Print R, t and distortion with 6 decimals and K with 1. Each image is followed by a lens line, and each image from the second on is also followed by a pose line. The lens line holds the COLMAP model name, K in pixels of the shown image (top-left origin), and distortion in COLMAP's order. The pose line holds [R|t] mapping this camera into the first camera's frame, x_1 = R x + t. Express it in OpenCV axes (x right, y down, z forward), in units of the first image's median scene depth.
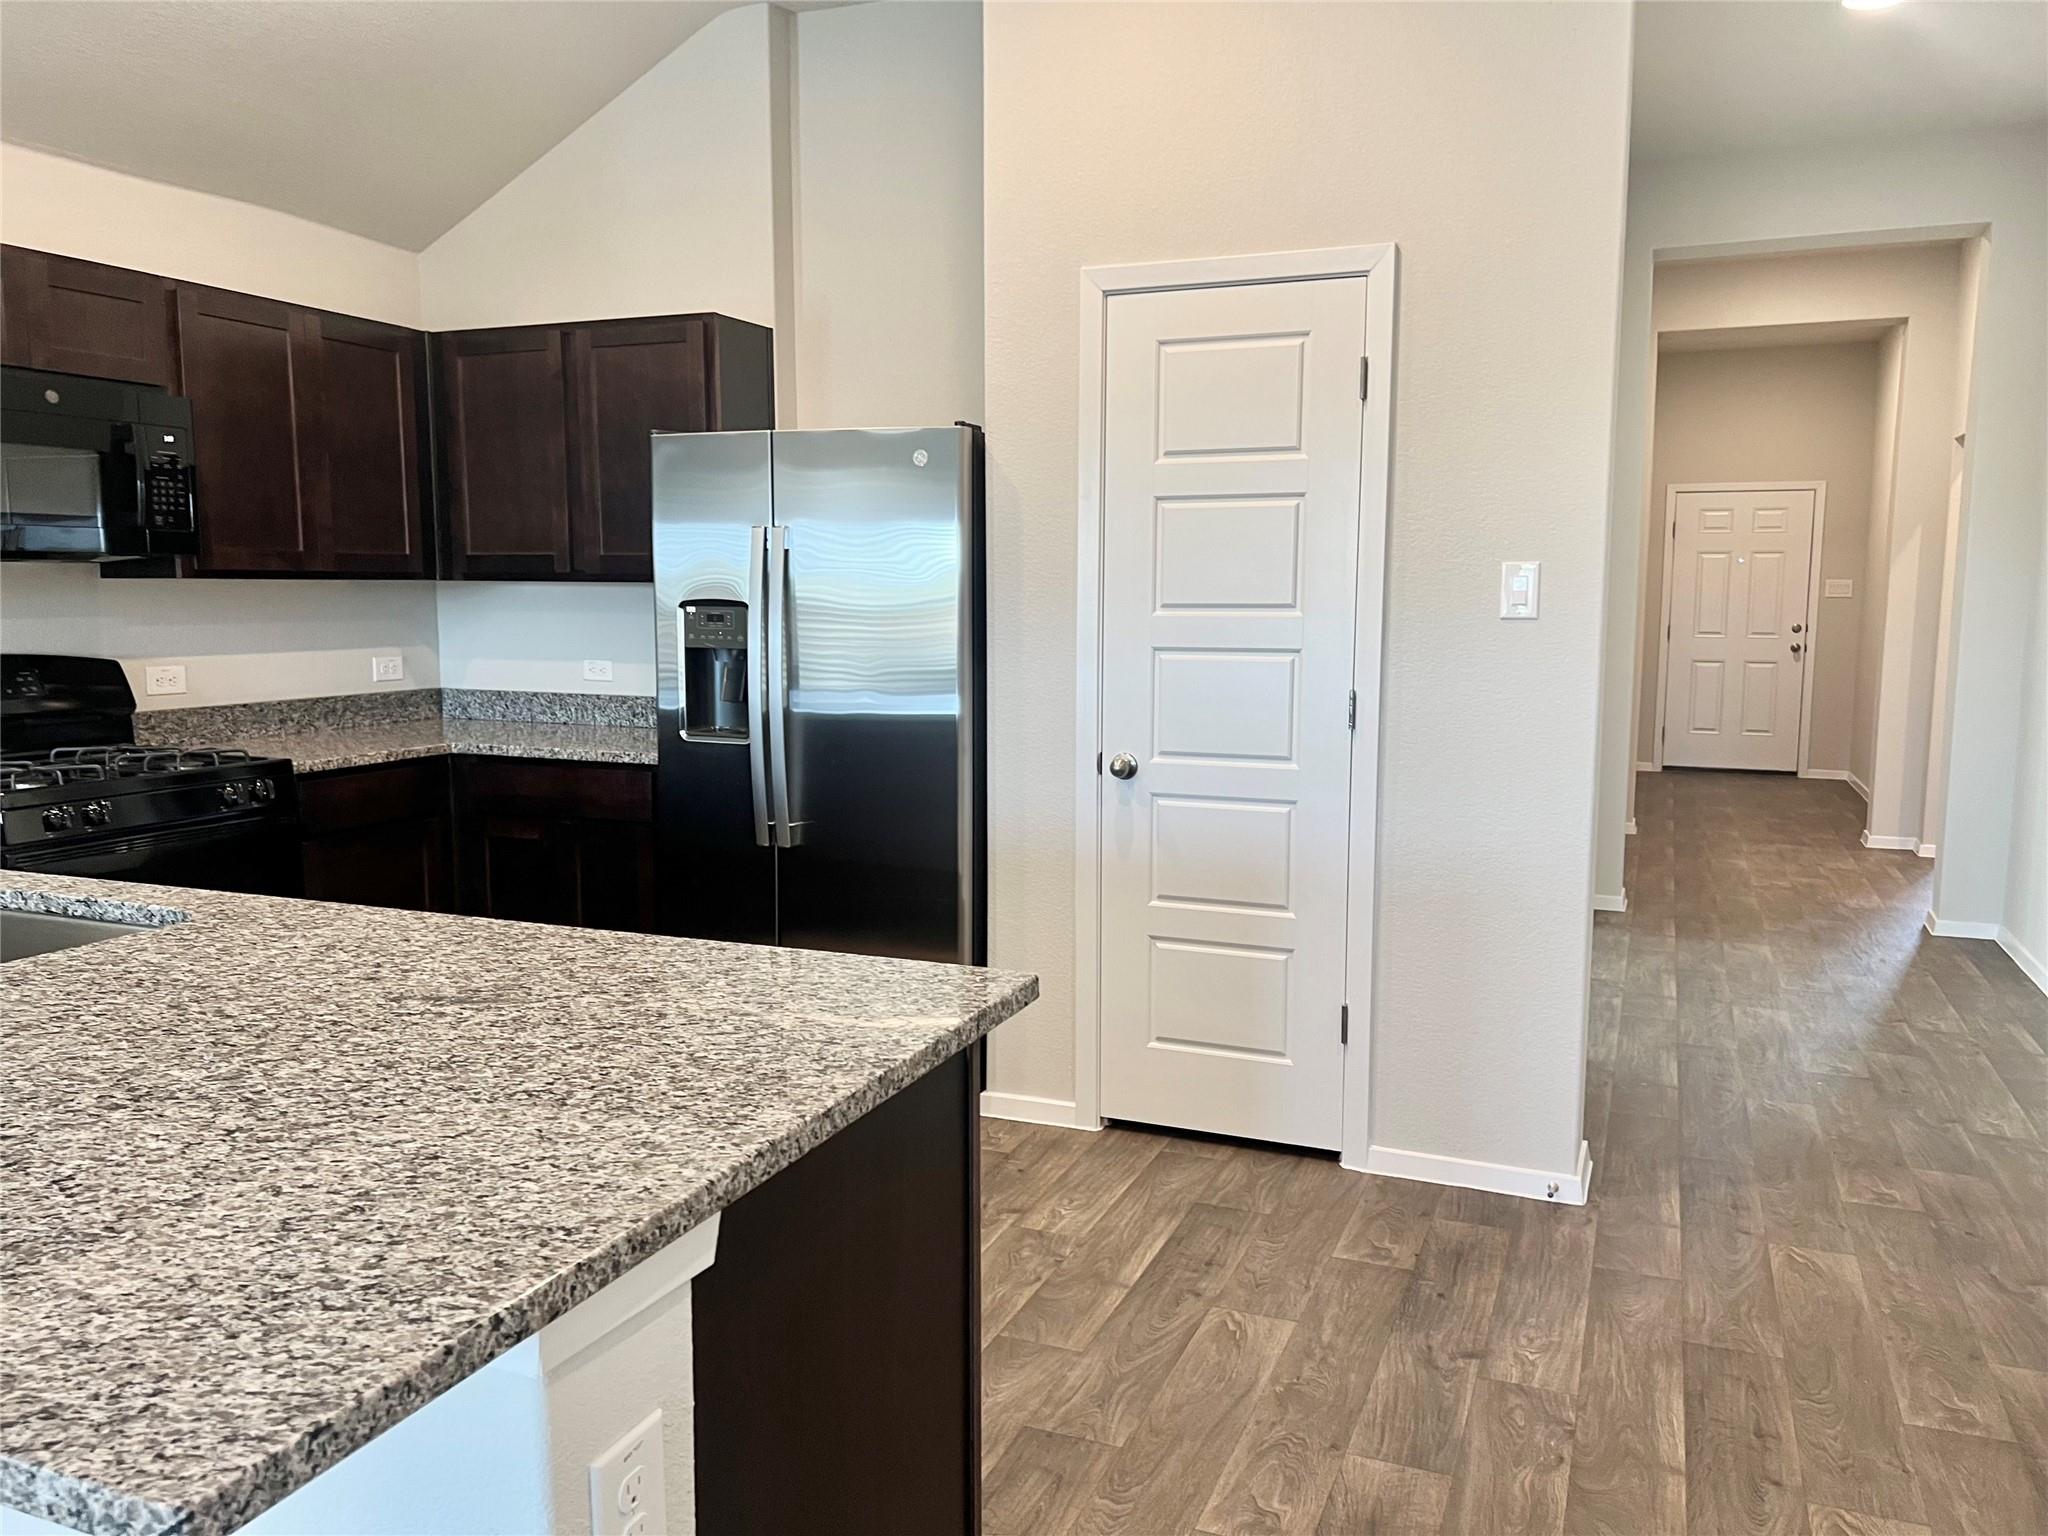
lens RADIAL K [[1523.3, 0, 1043.2], [0, 1523.3, 765.1], [0, 0, 1]] dist [0.044912, -0.046022]
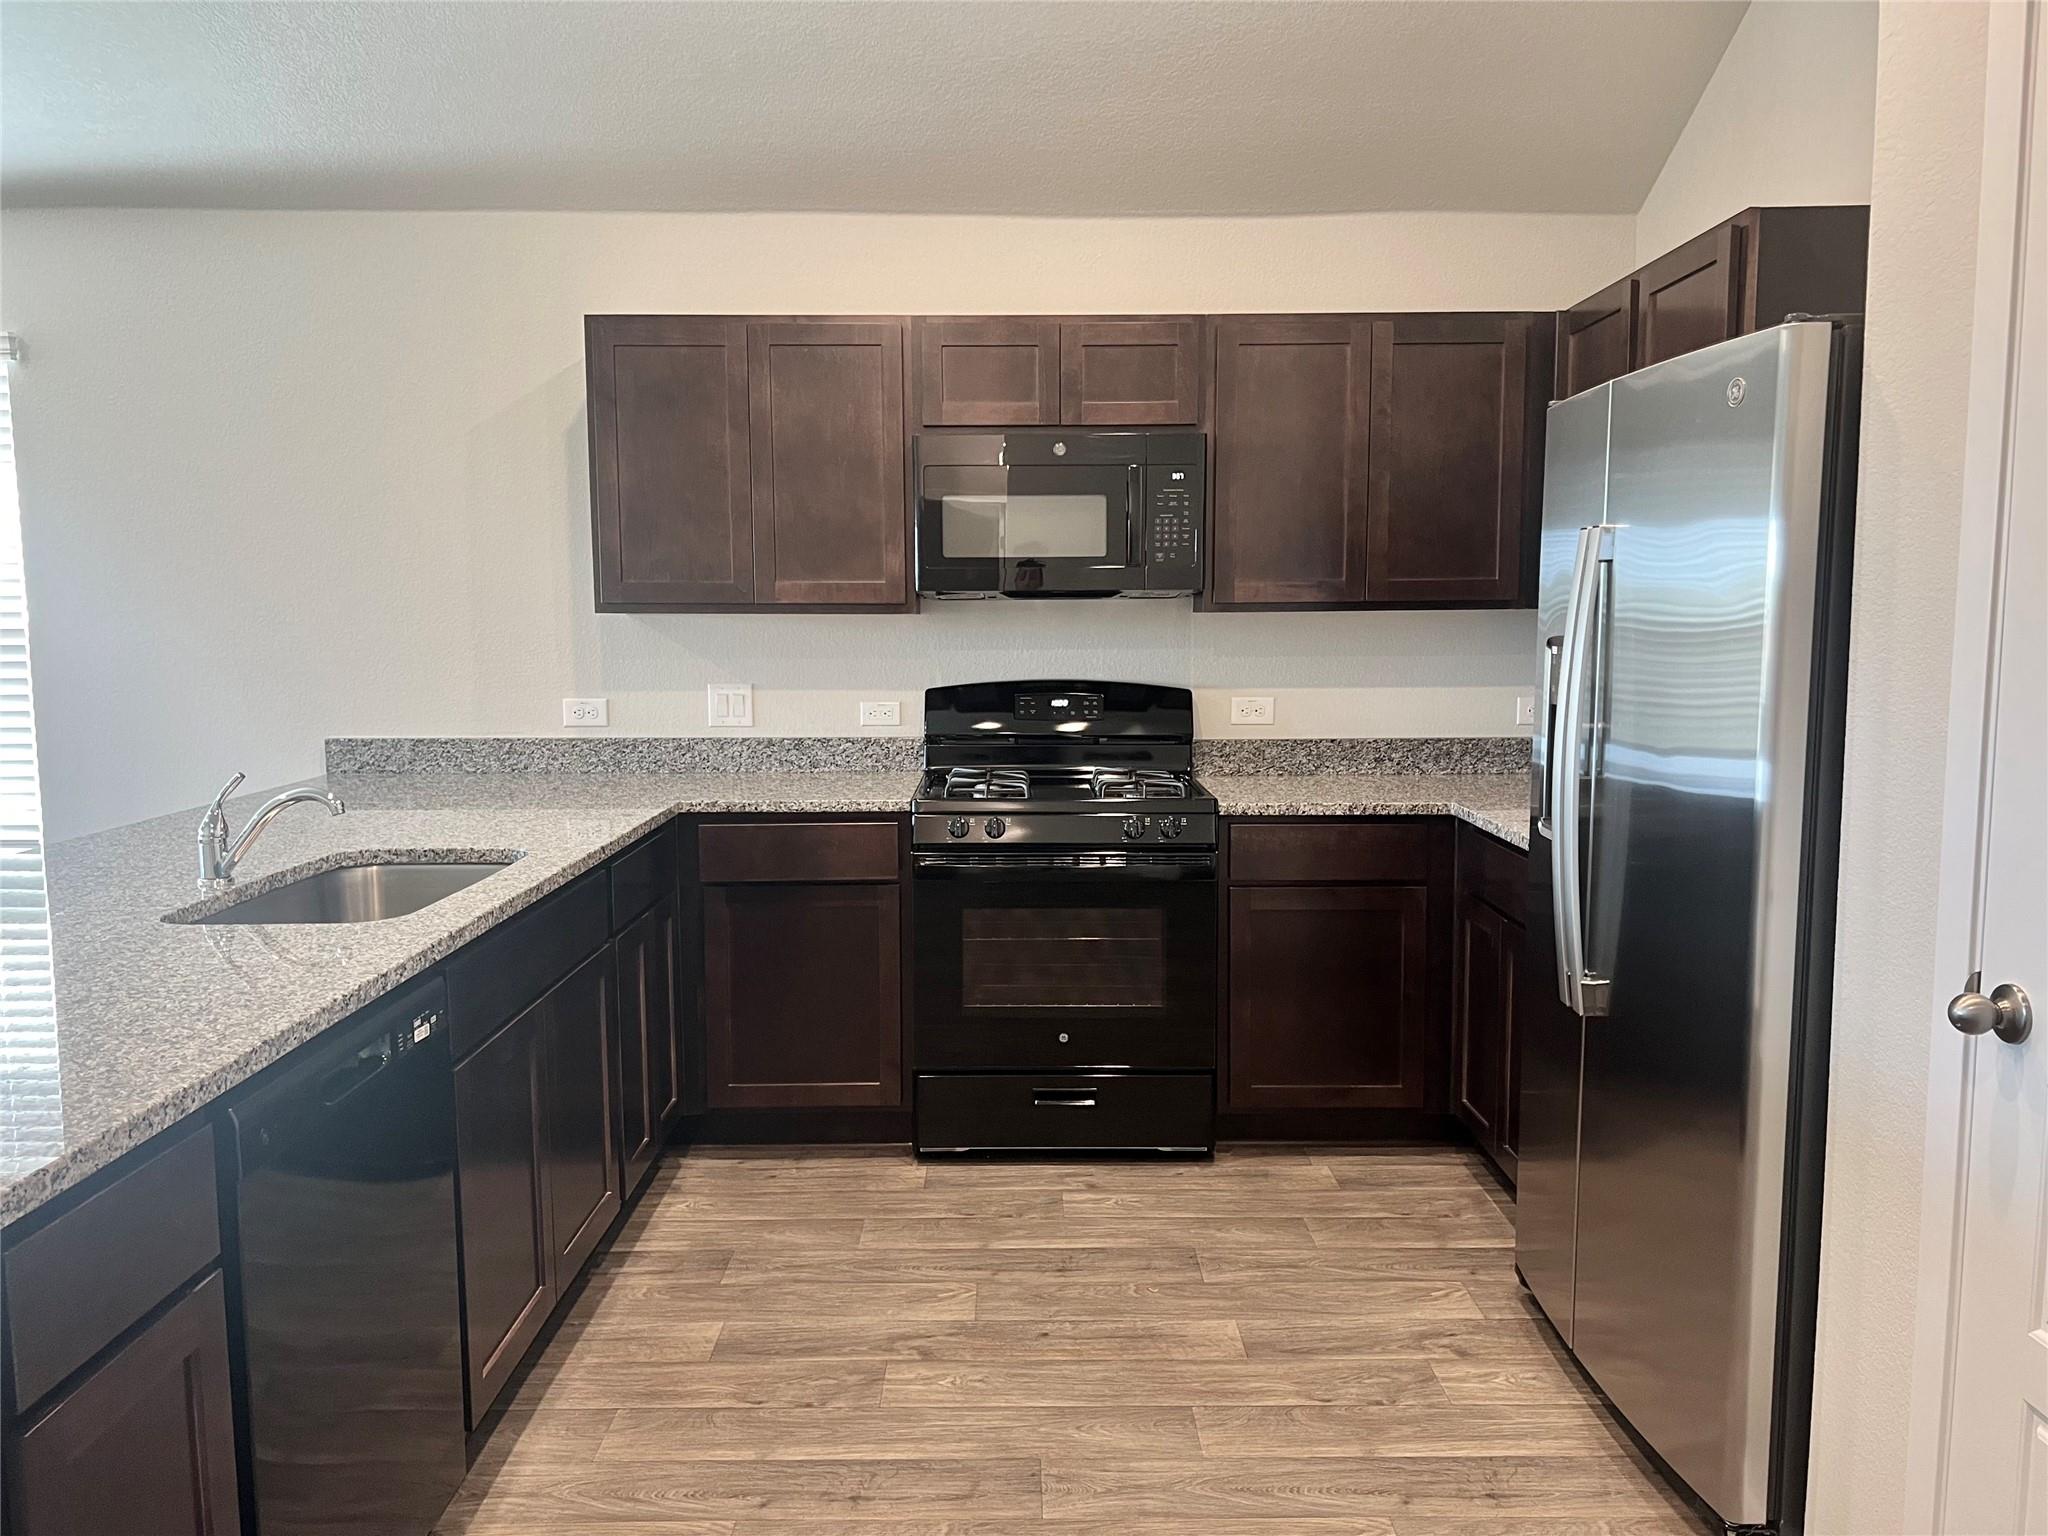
lens RADIAL K [[1523.3, 0, 1026.9], [0, 1523.3, 777.4], [0, 0, 1]] dist [0.044912, -0.046022]
pose [[0.374363, 0.097301, -0.922163, 0.336548], [-0.101279, 0.992820, 0.063640, -0.064651], [0.921735, 0.069572, 0.381530, 0.511359]]
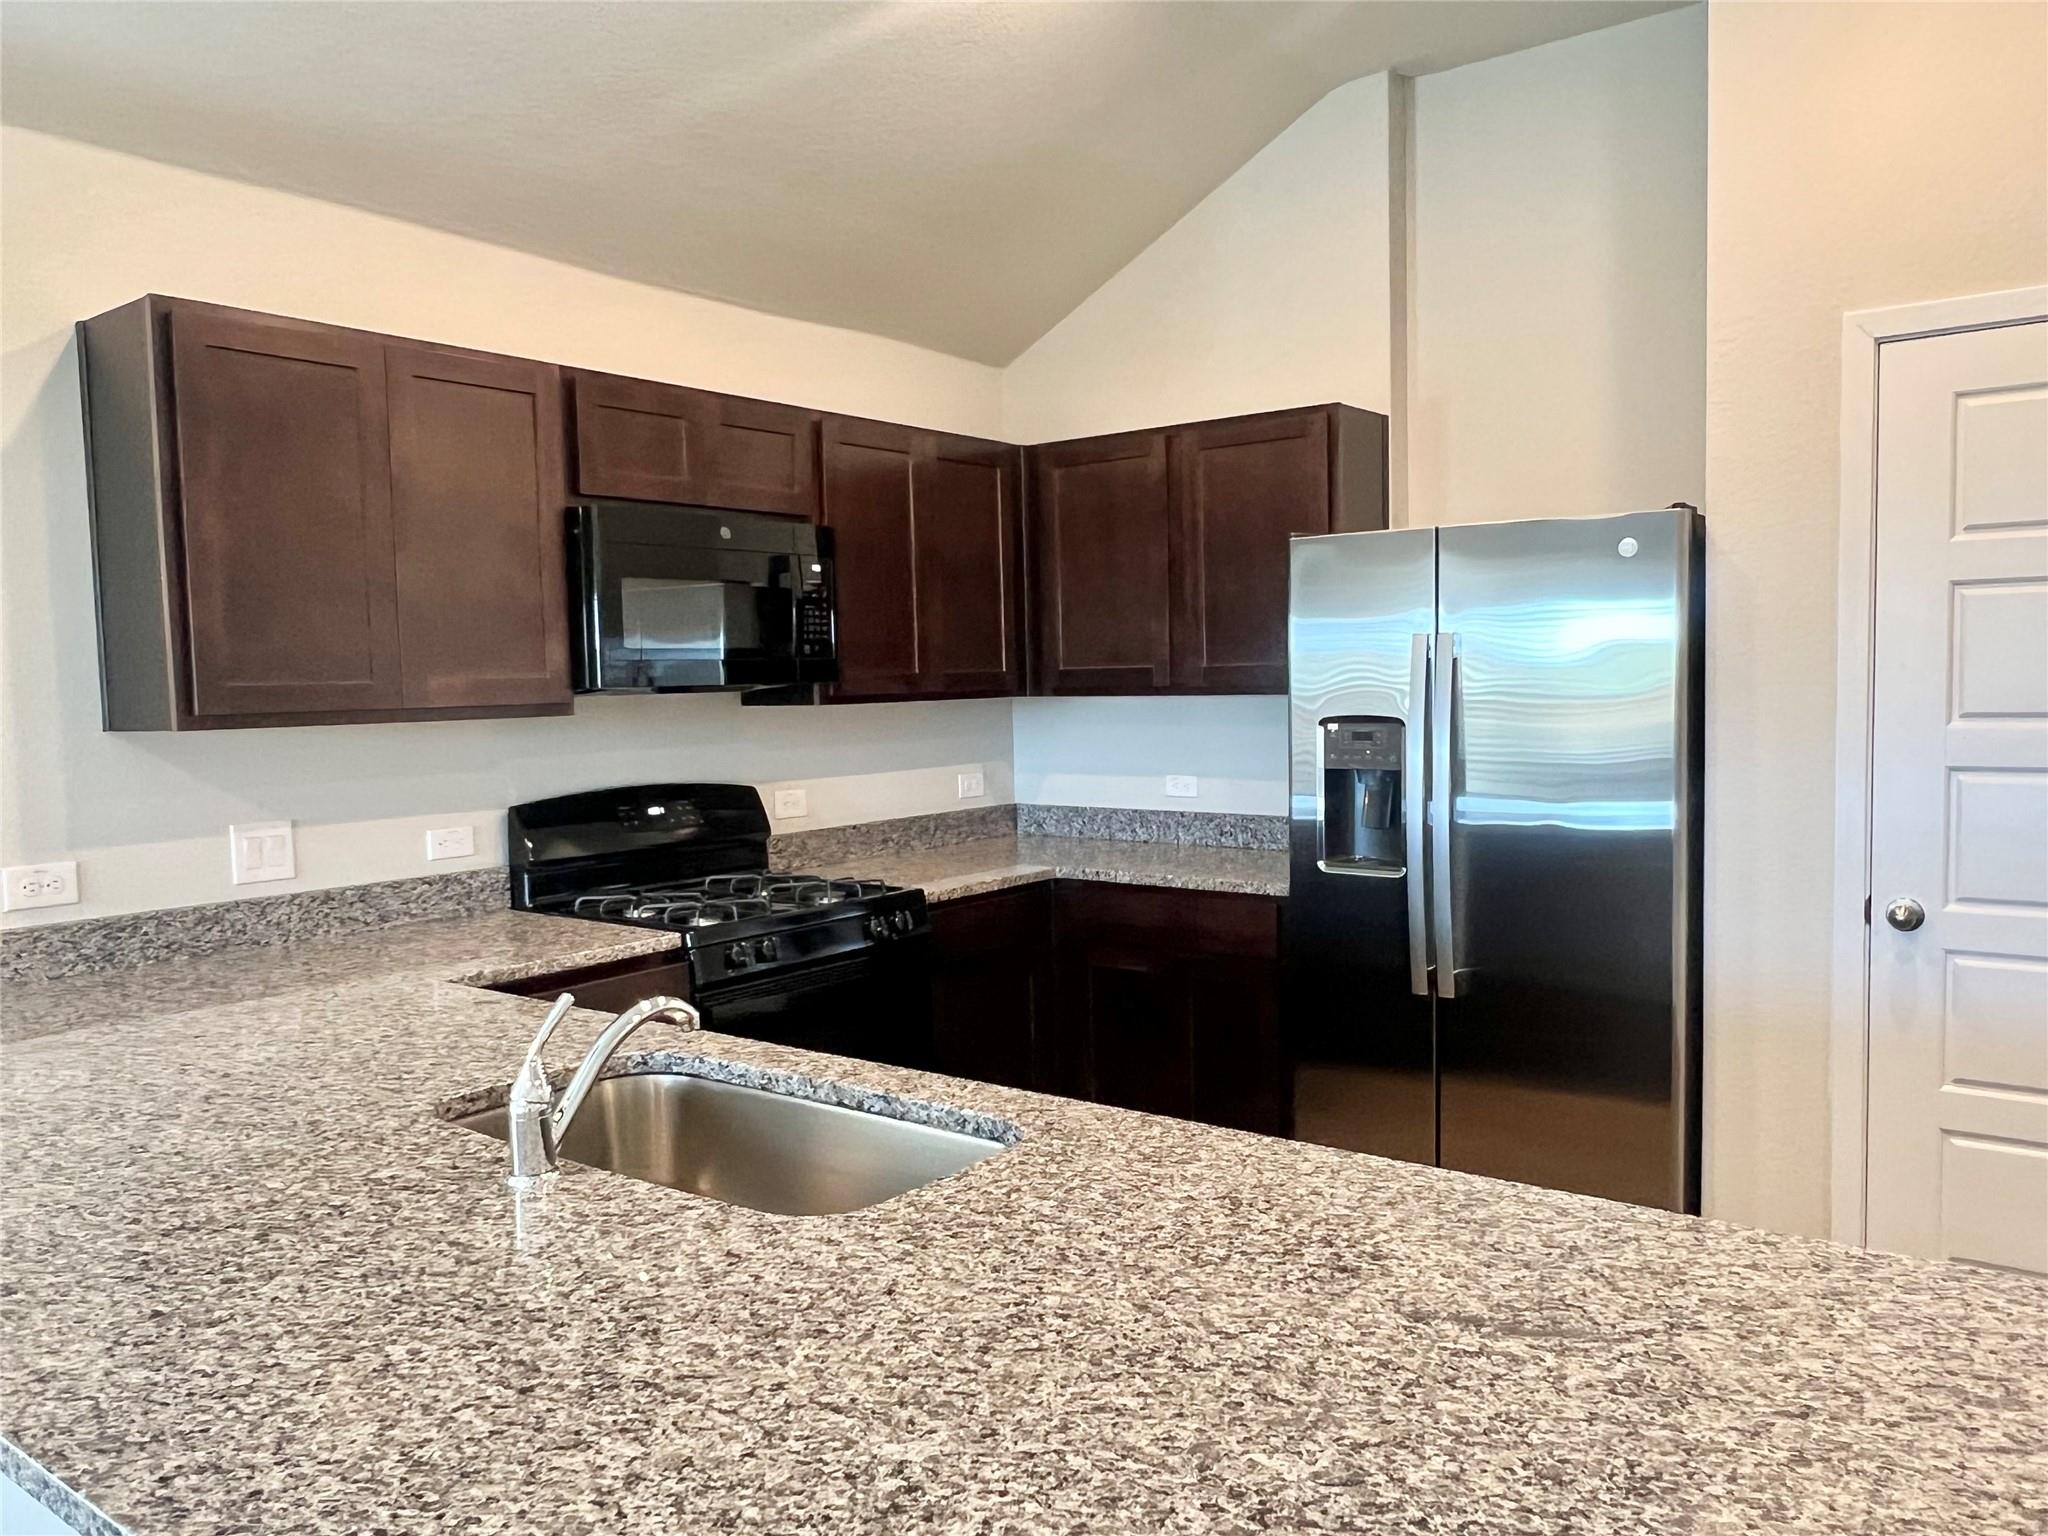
lens RADIAL K [[1513.0, 0, 1020.7], [0, 1513.0, 764.4], [0, 0, 1]] dist [0.008489, -0.007247]
pose [[0.962127, -0.008601, -0.272466, -0.165271], [-0.006295, 0.998535, -0.053750, -0.030636], [0.272529, 0.053430, 0.960663, 0.091954]]
